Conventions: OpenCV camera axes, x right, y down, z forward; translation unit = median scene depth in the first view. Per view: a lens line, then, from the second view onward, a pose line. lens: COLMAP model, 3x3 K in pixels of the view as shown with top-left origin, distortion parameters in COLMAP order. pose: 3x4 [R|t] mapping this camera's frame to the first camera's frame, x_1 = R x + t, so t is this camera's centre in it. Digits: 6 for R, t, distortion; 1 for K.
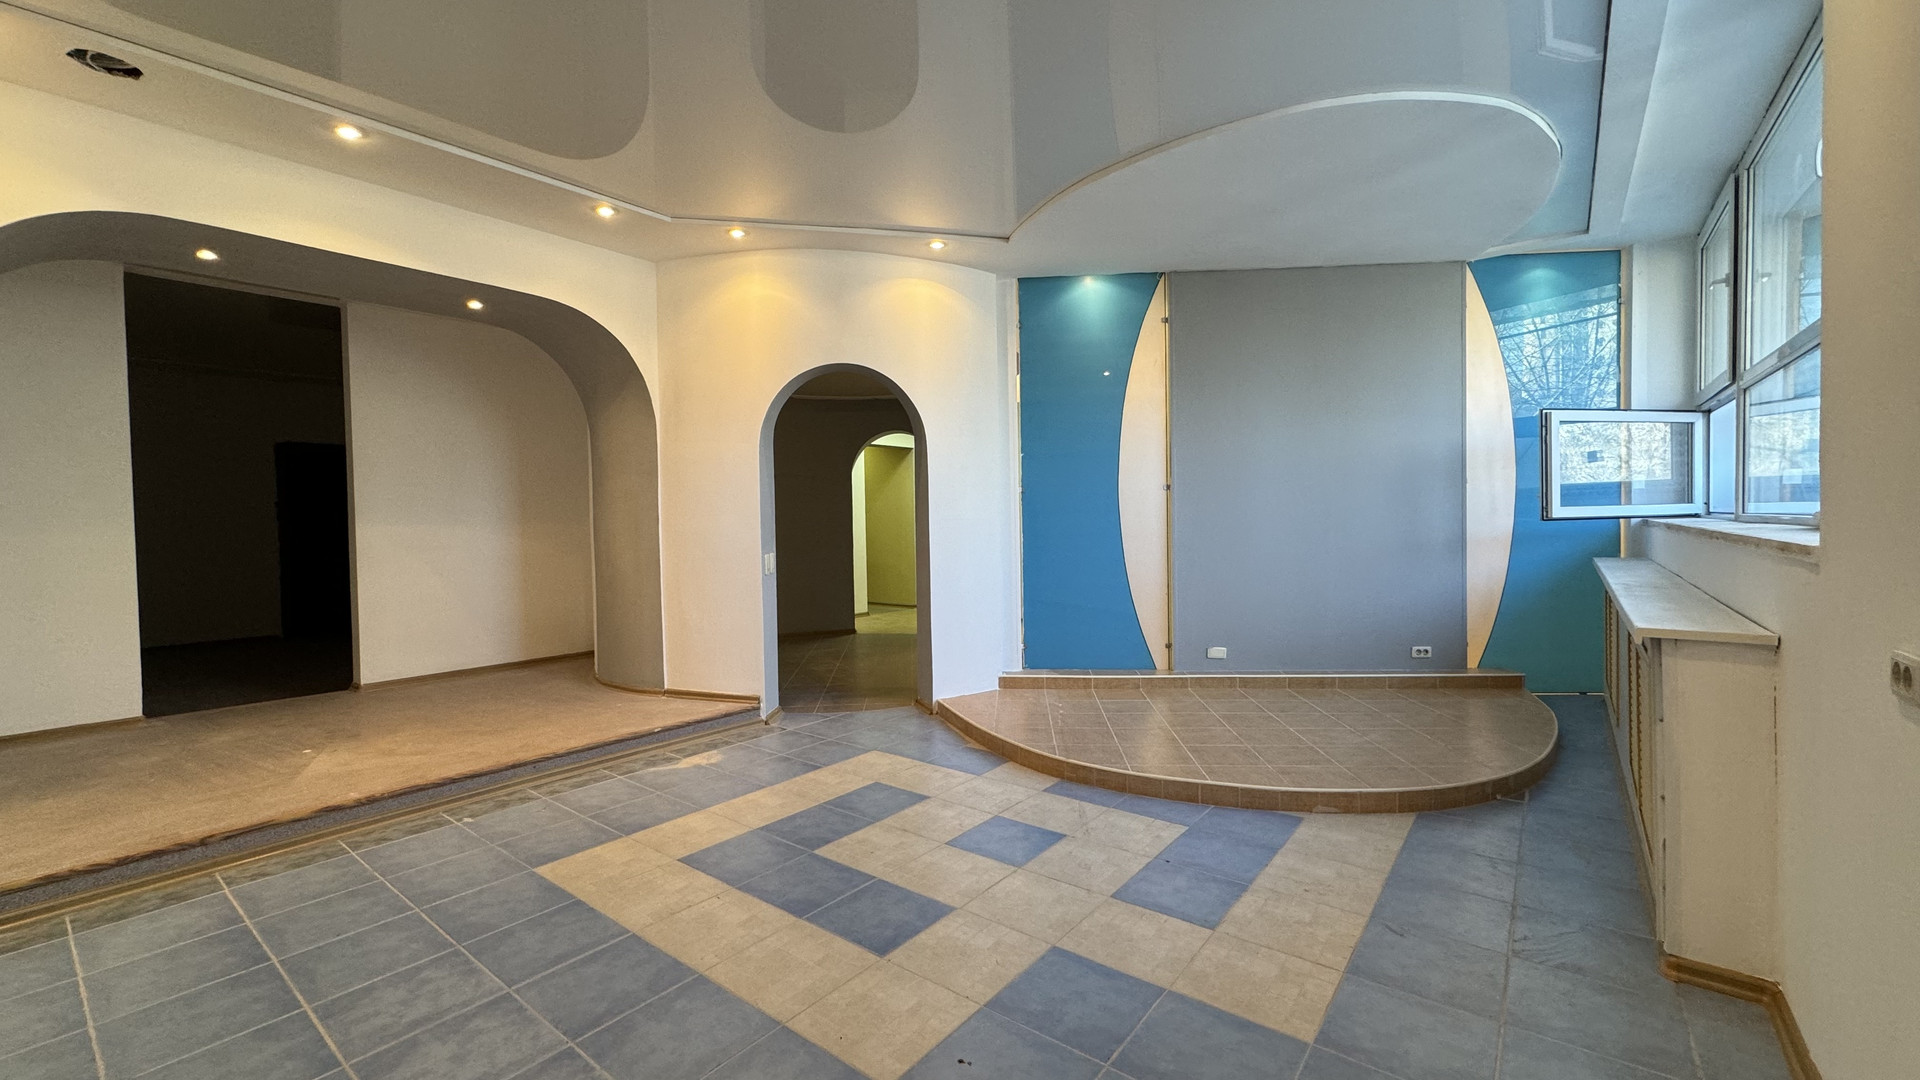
lens RADIAL K [[772.8, 0, 959.0], [0, 772.8, 540.9], [0, 0, 1]] dist [-0.001778, 0.001735]
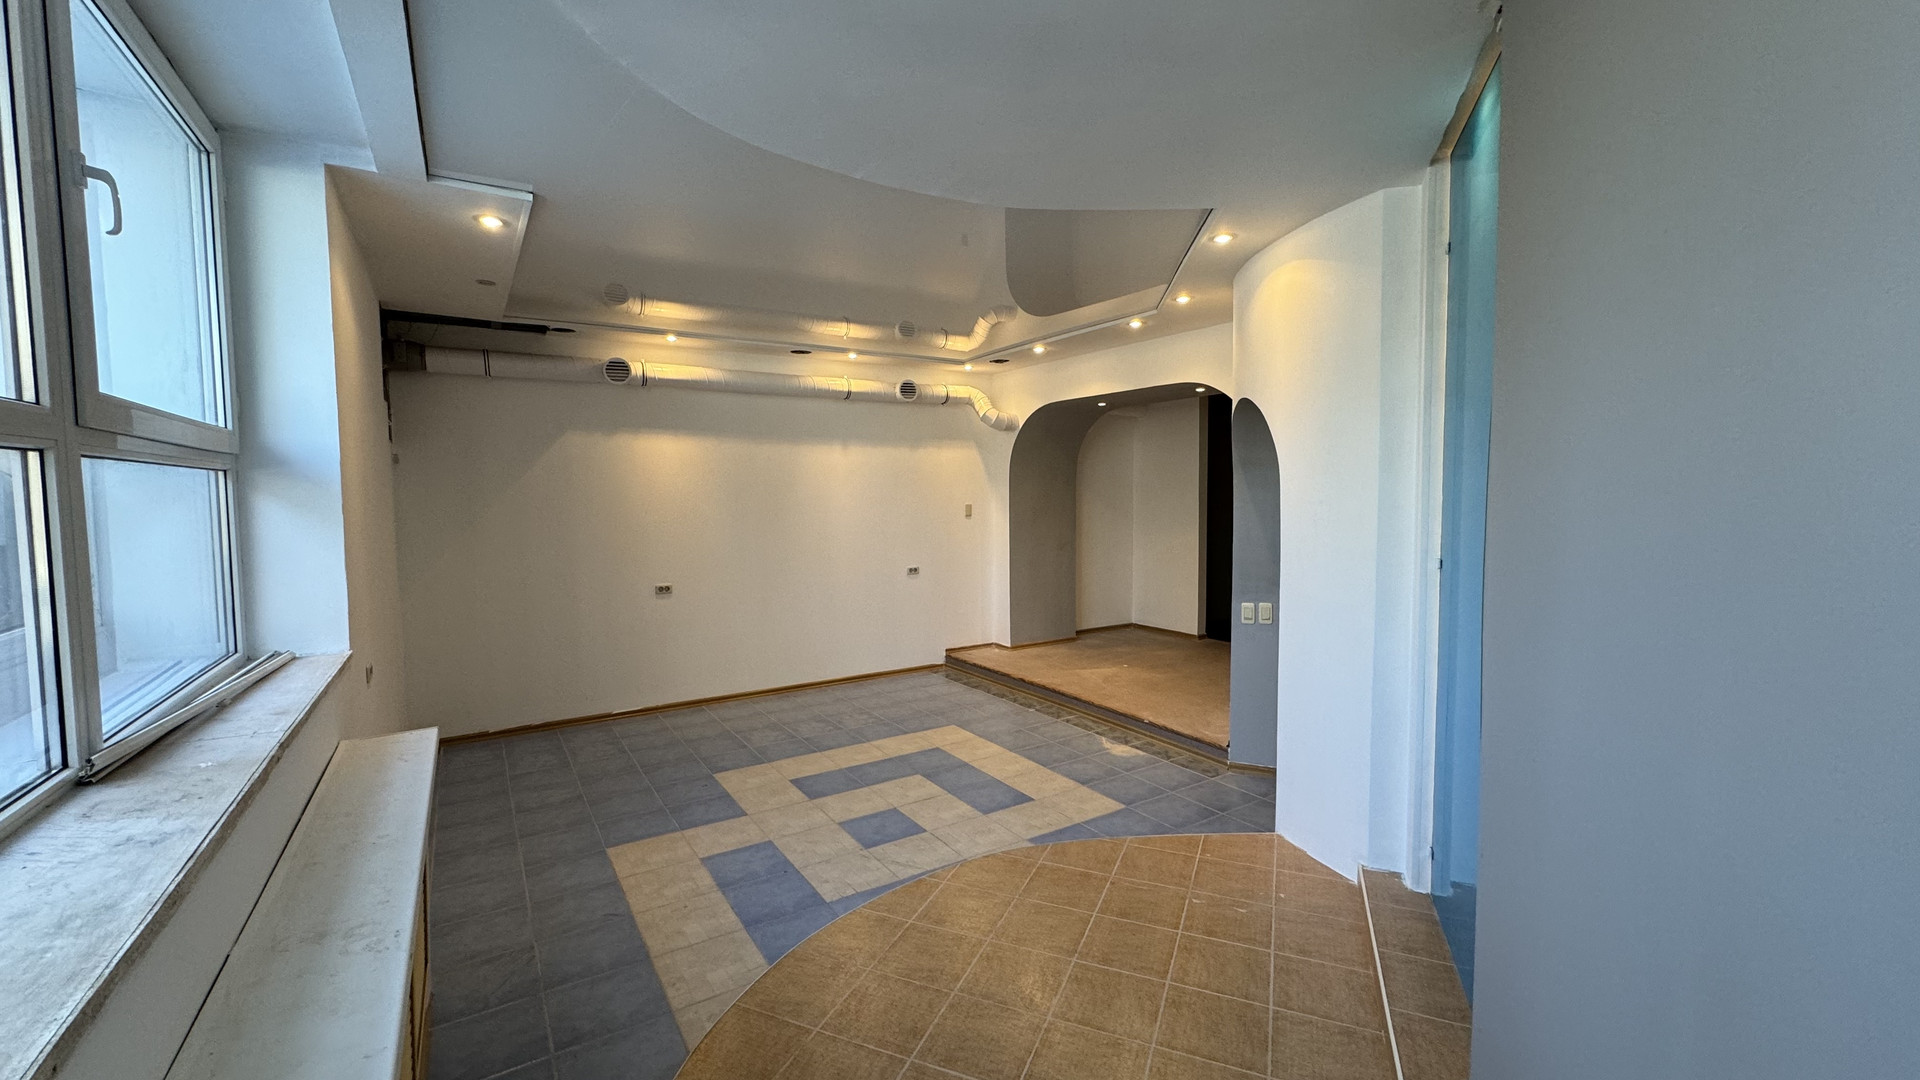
lens RADIAL K [[772.8, 0, 960.7], [0, 772.8, 535.4], [0, 0, 1]] dist [-0.001778, 0.001735]
pose [[-0.331243, 0.074448, -0.940604, 1.329343], [-0.012859, 0.996434, 0.083395, -0.246106], [0.943458, 0.039719, -0.329104, 1.668902]]
